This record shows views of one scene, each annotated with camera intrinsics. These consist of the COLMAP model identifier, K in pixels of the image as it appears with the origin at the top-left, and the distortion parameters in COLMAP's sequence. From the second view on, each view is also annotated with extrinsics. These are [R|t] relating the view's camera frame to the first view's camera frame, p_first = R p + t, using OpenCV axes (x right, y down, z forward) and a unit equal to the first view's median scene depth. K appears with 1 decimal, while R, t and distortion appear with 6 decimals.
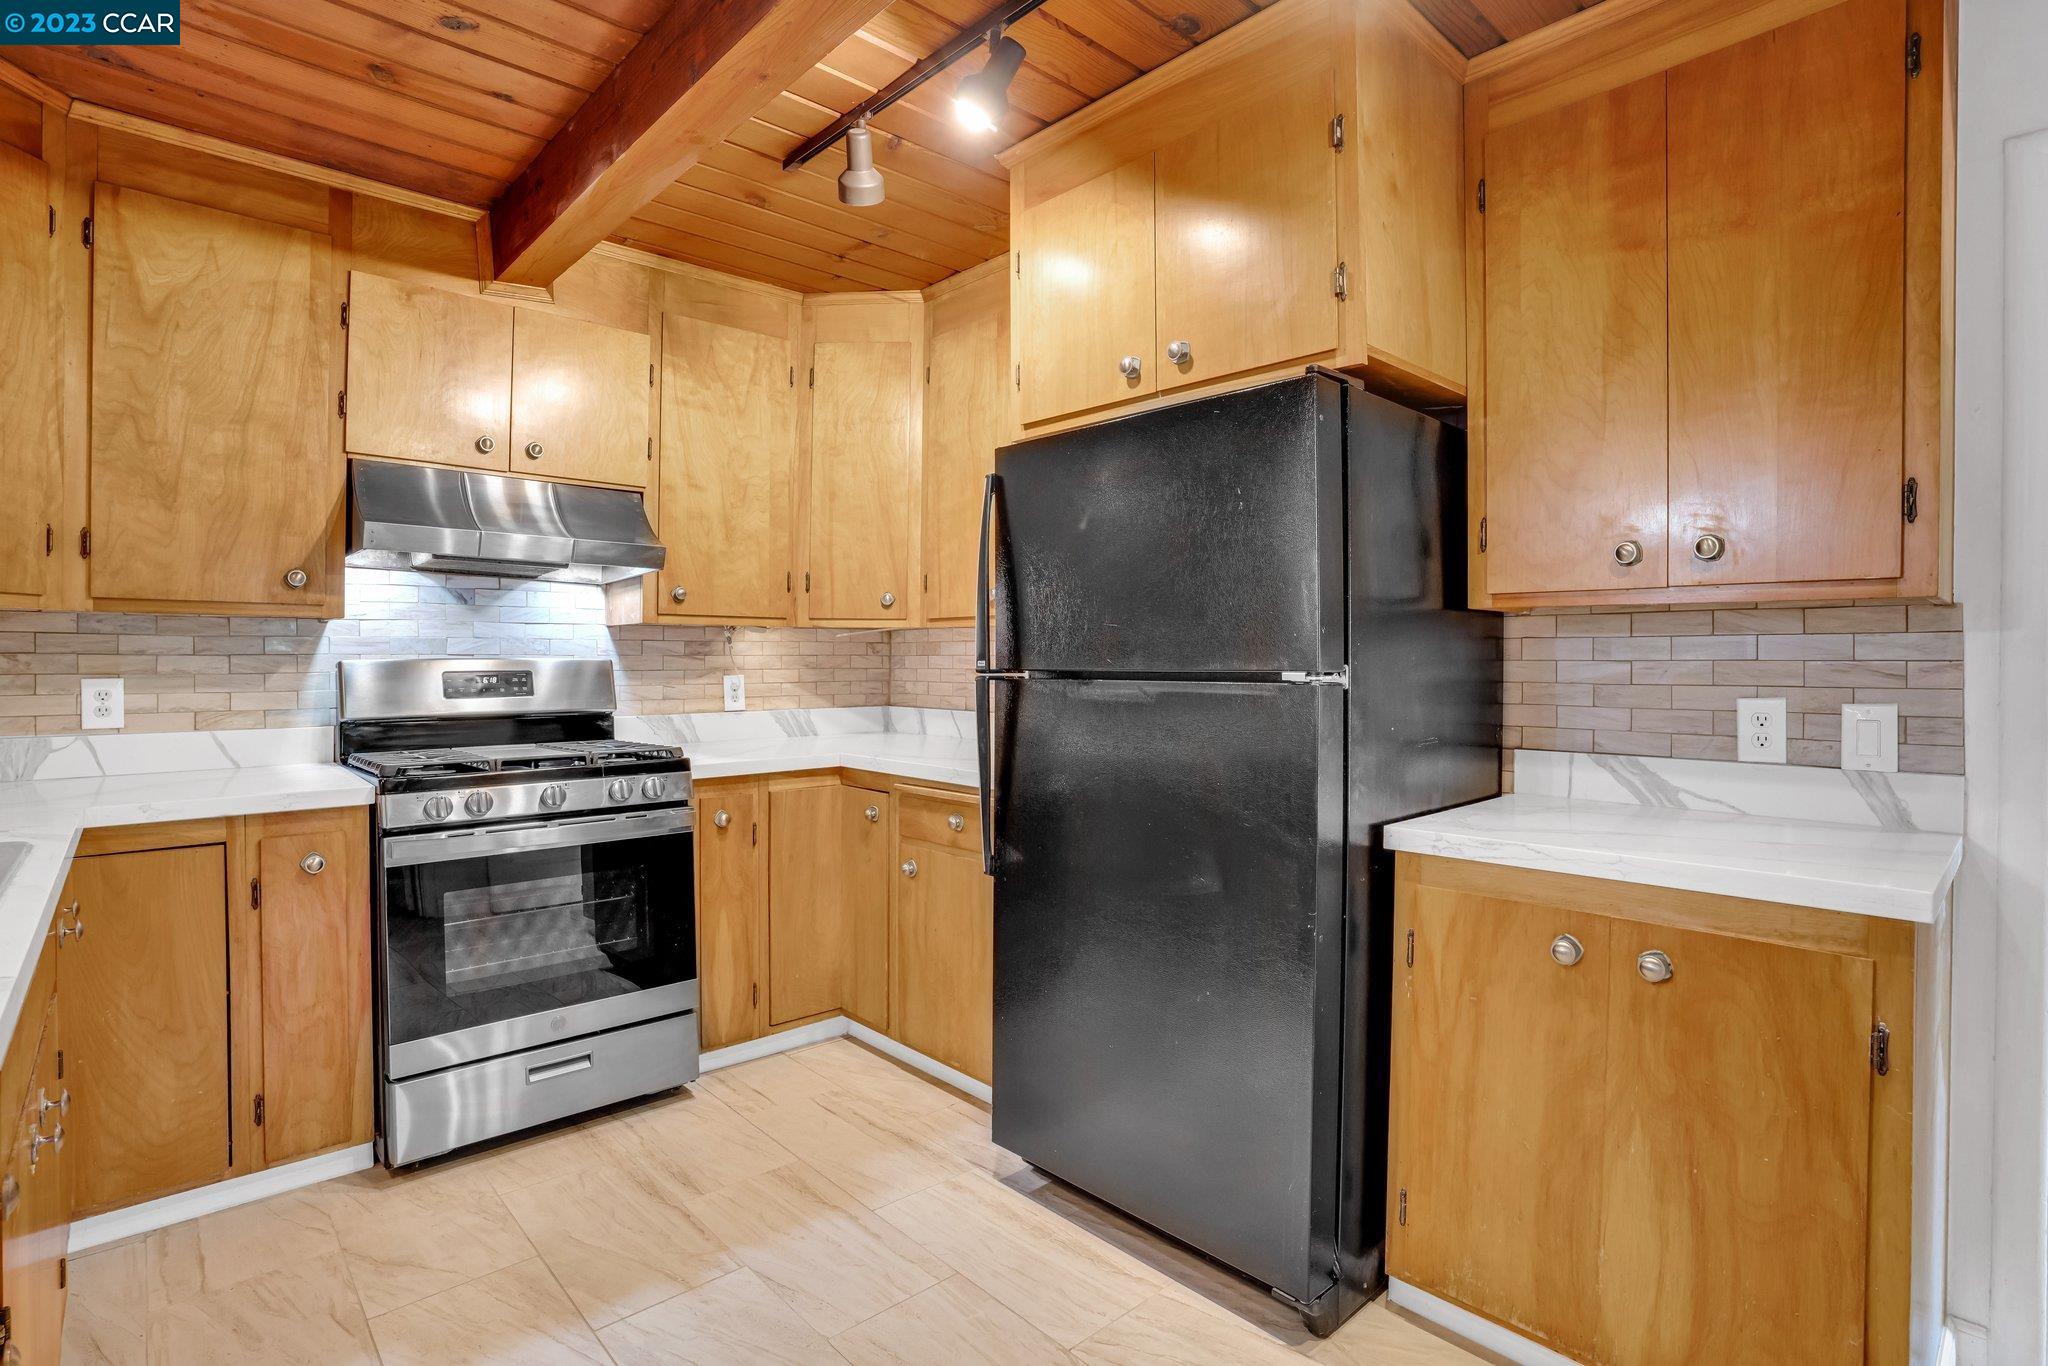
lens RADIAL K [[1051.7, 0, 1039.5], [0, 1051.7, 667.9], [0, 0, 1]] dist [-0.082380, 0.040462]
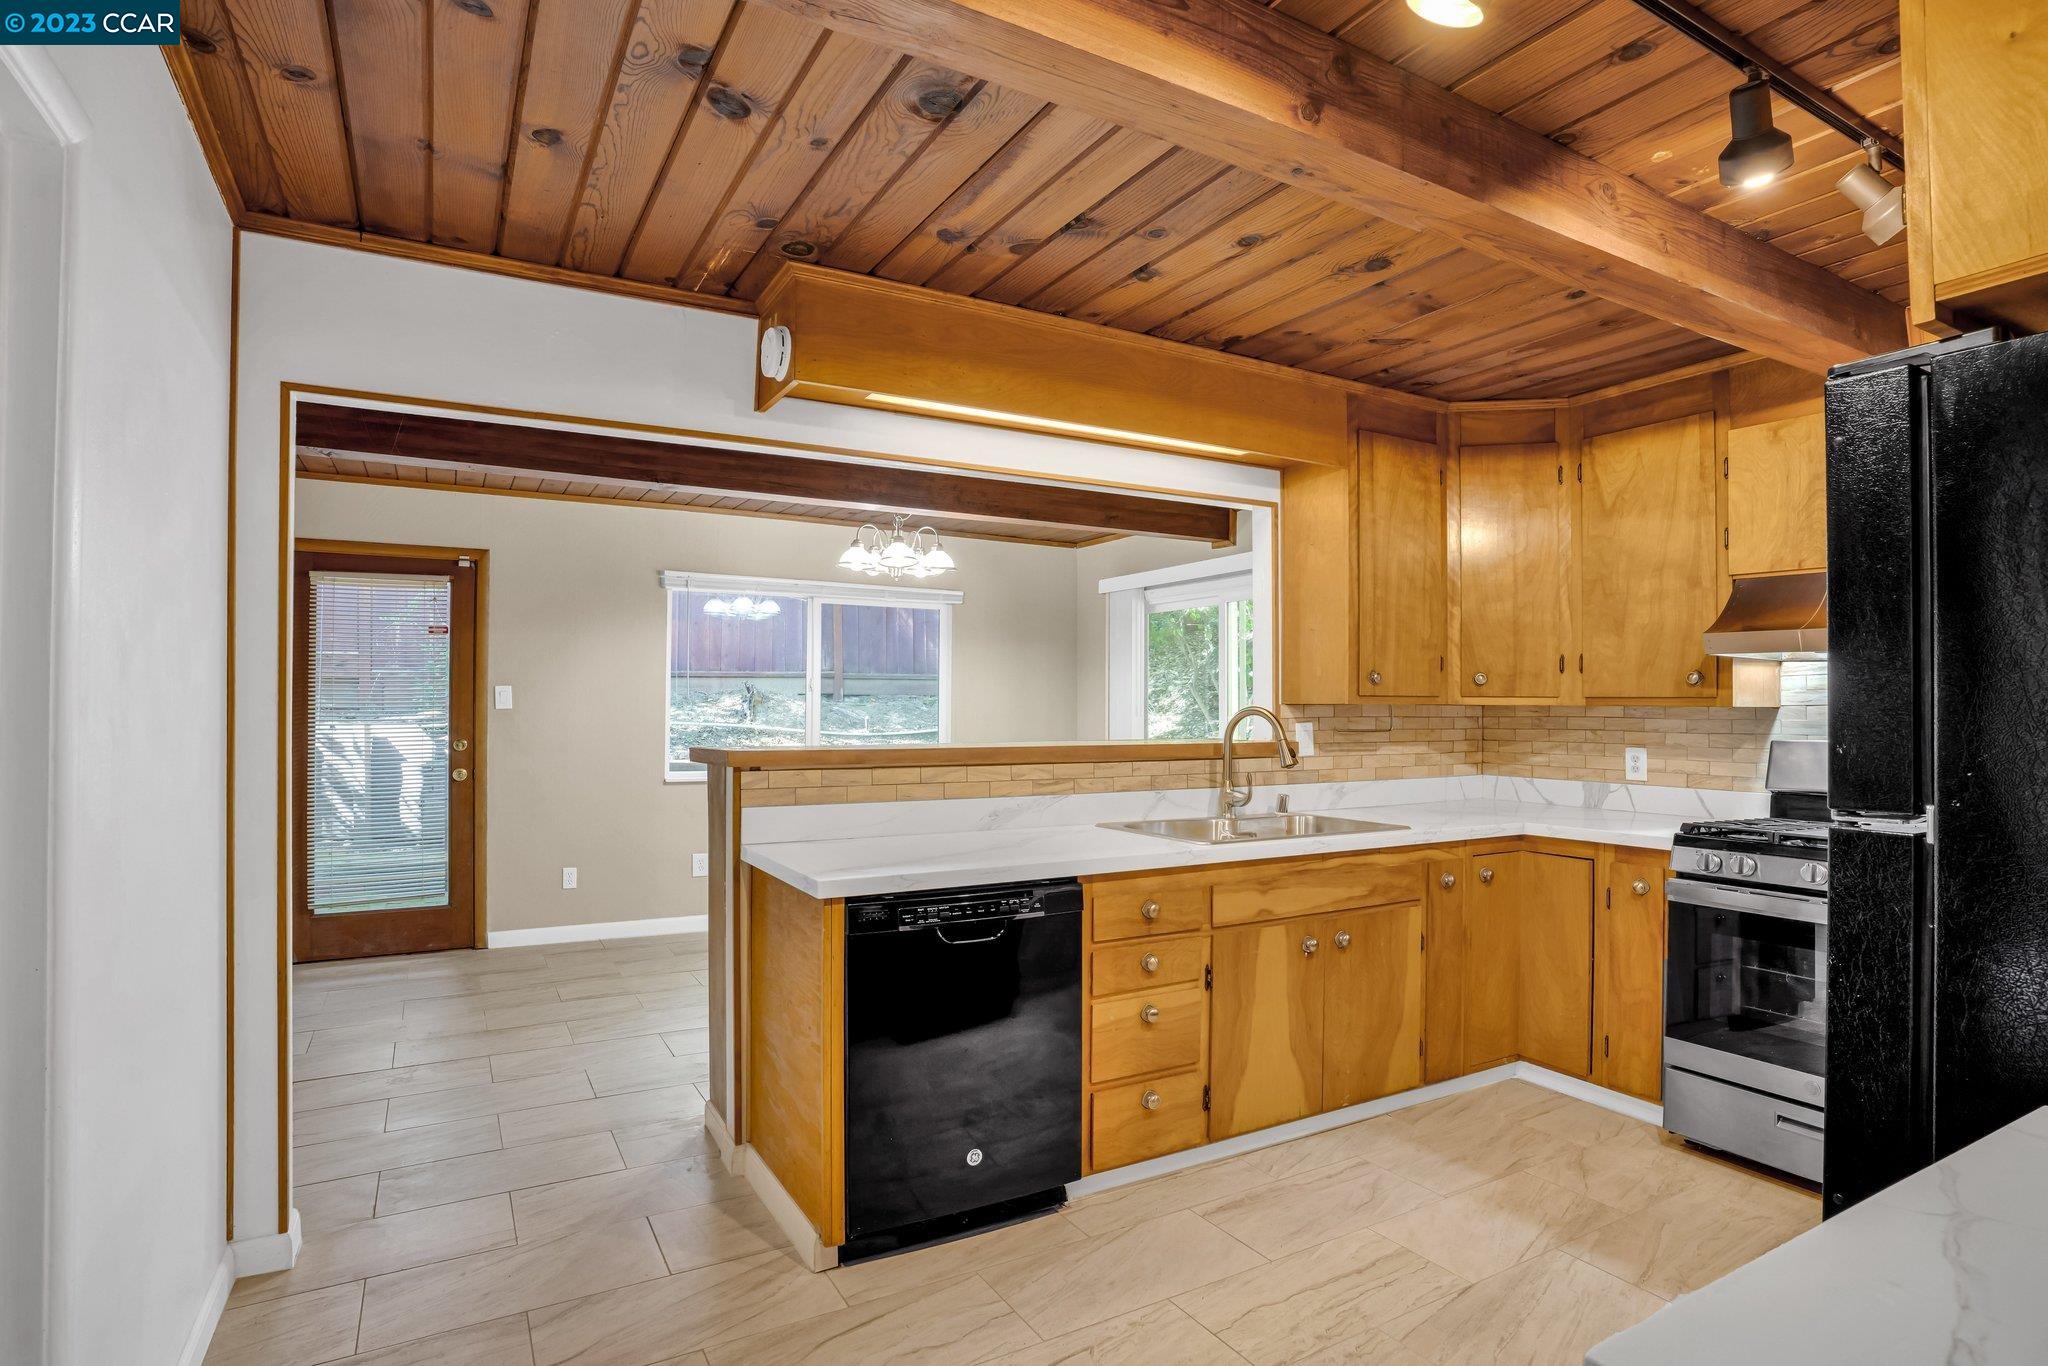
lens RADIAL K [[1085.8, 0, 1056.2], [0, 1085.8, 688.9], [0, 0, 1]] dist [-0.001200, -0.000144]
pose [[-0.214519, -0.016652, -0.976578, 0.908731], [-0.012362, 0.999821, -0.014333, -0.046304], [0.976642, 0.008998, -0.214686, 0.531861]]
